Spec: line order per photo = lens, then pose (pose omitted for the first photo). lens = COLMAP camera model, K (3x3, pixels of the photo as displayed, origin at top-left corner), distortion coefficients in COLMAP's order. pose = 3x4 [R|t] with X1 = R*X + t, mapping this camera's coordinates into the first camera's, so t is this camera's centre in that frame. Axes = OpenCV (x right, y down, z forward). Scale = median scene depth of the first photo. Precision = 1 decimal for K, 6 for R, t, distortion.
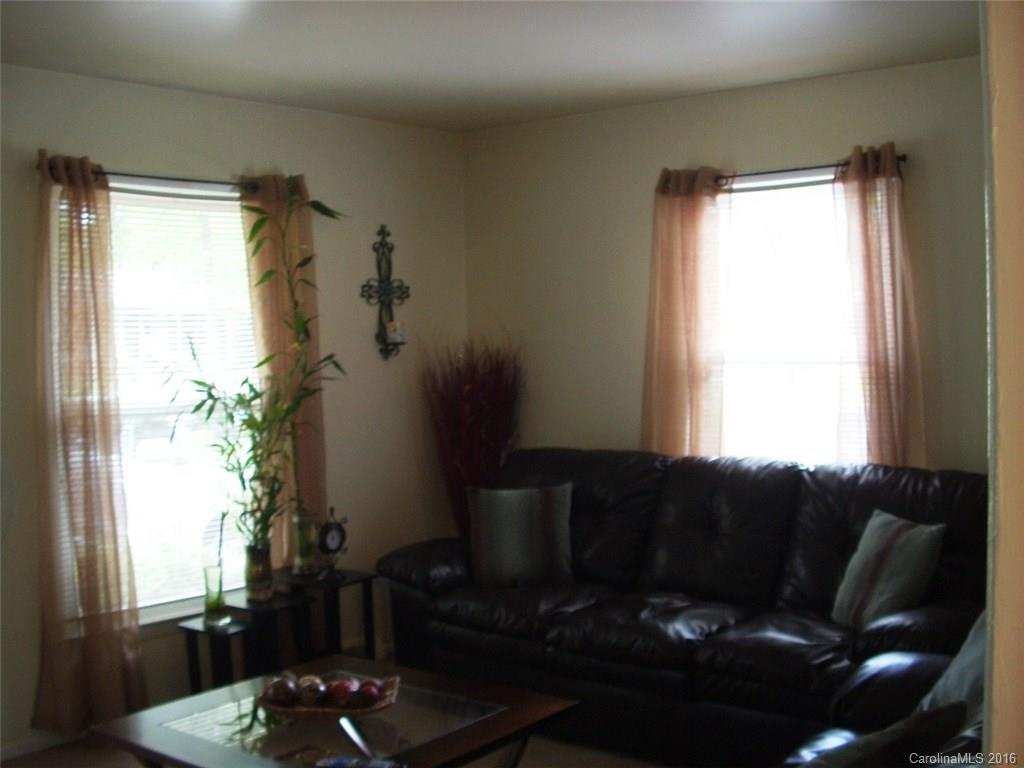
lens RADIAL K [[1229.0, 0, 512.0], [0, 1229.0, 384.0], [0, 0, 1]] dist [0.008786, 0.013355]
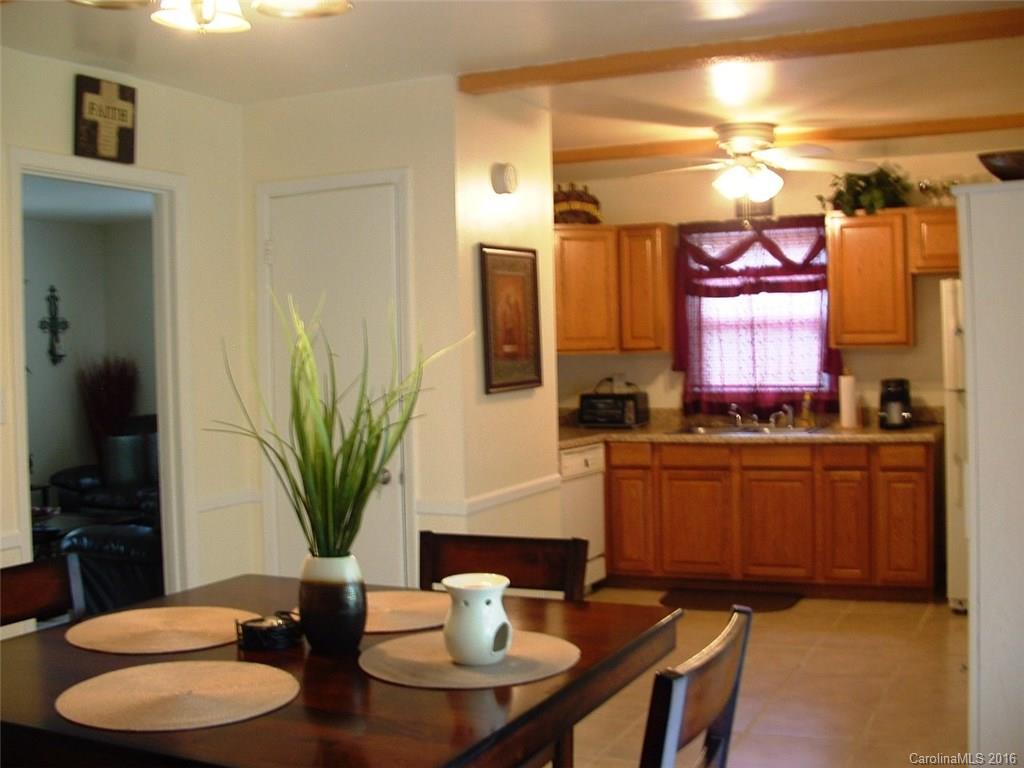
lens RADIAL K [[1229.0, 0, 512.0], [0, 1229.0, 384.0], [0, 0, 1]] dist [0.008786, 0.013355]
pose [[0.969083, -0.007786, 0.246612, 0.093216], [0.003411, 0.999829, 0.018166, -0.022345], [-0.246711, -0.016763, 0.968944, -0.832316]]
